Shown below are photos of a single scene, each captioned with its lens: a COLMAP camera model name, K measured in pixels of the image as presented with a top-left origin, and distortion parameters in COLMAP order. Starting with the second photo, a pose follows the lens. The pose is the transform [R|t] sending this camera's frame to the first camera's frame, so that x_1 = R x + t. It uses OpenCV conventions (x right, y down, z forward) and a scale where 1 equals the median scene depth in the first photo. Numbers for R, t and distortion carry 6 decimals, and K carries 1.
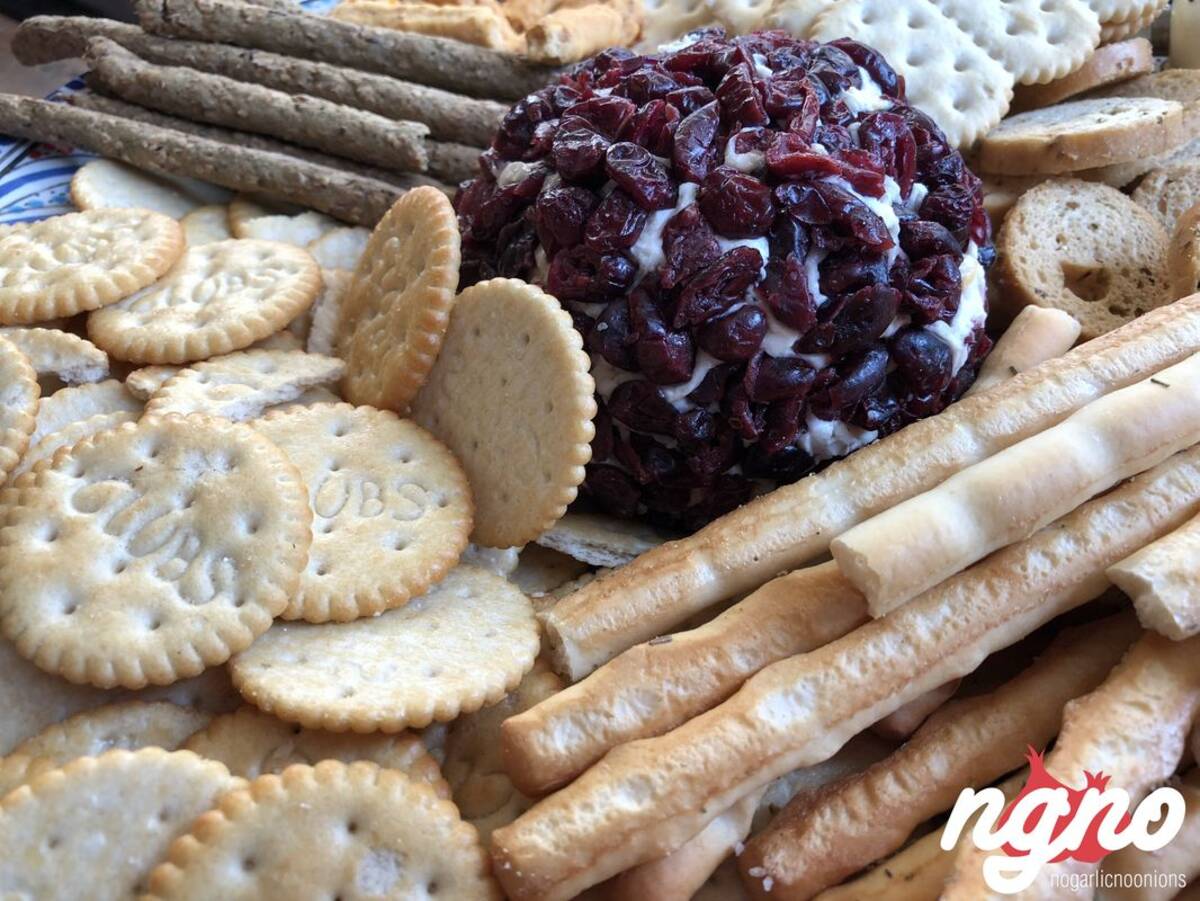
lens RADIAL K [[972.8, 0, 596.7], [0, 972.8, 449.6], [0, 0, 1]] dist [-0.004790, 0.009684]
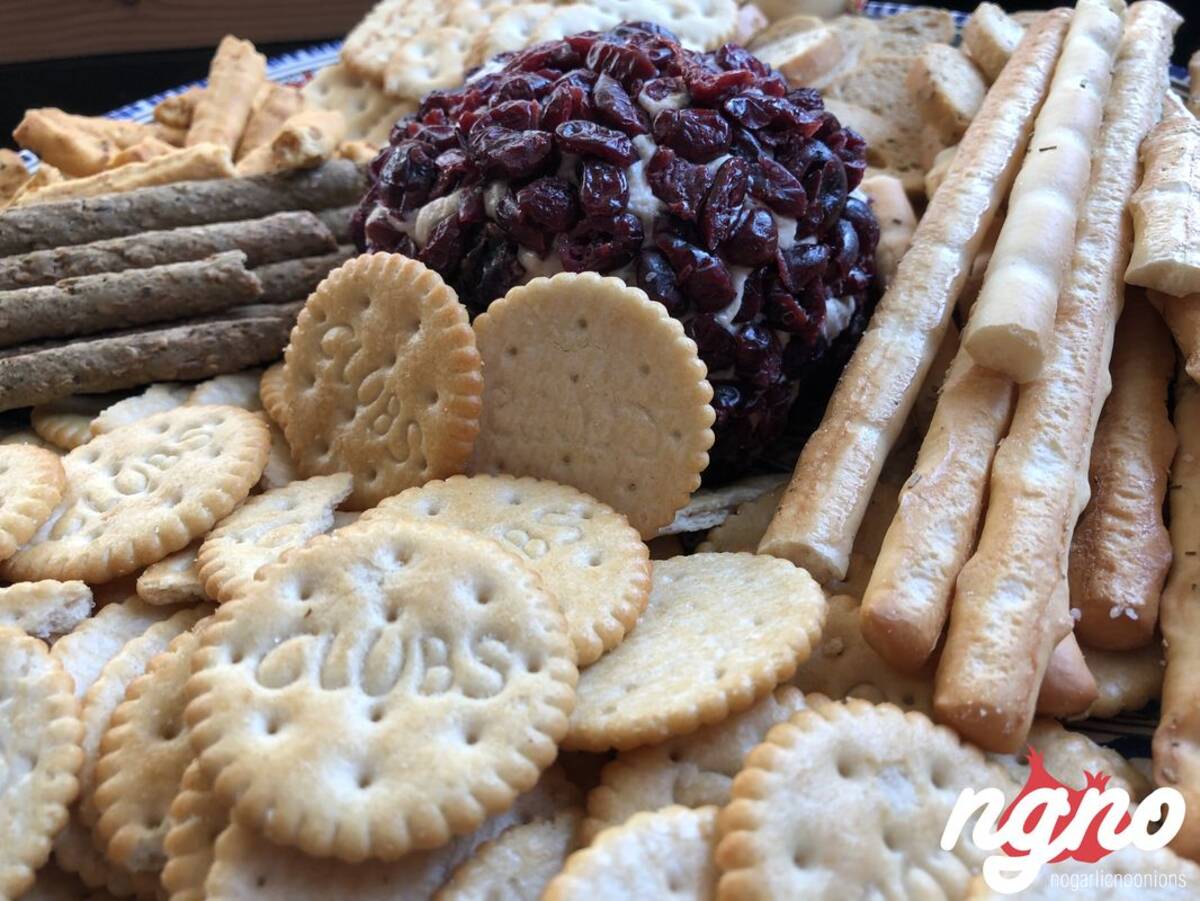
lens RADIAL K [[972.8, 0, 599.9], [0, 972.8, 452.3], [0, 0, 1]] dist [-0.004790, 0.009684]
pose [[0.810440, -0.419601, 0.408806, -0.505590], [0.479297, 0.876177, -0.050870, 0.055108], [-0.336841, 0.237167, 0.911203, 0.150201]]
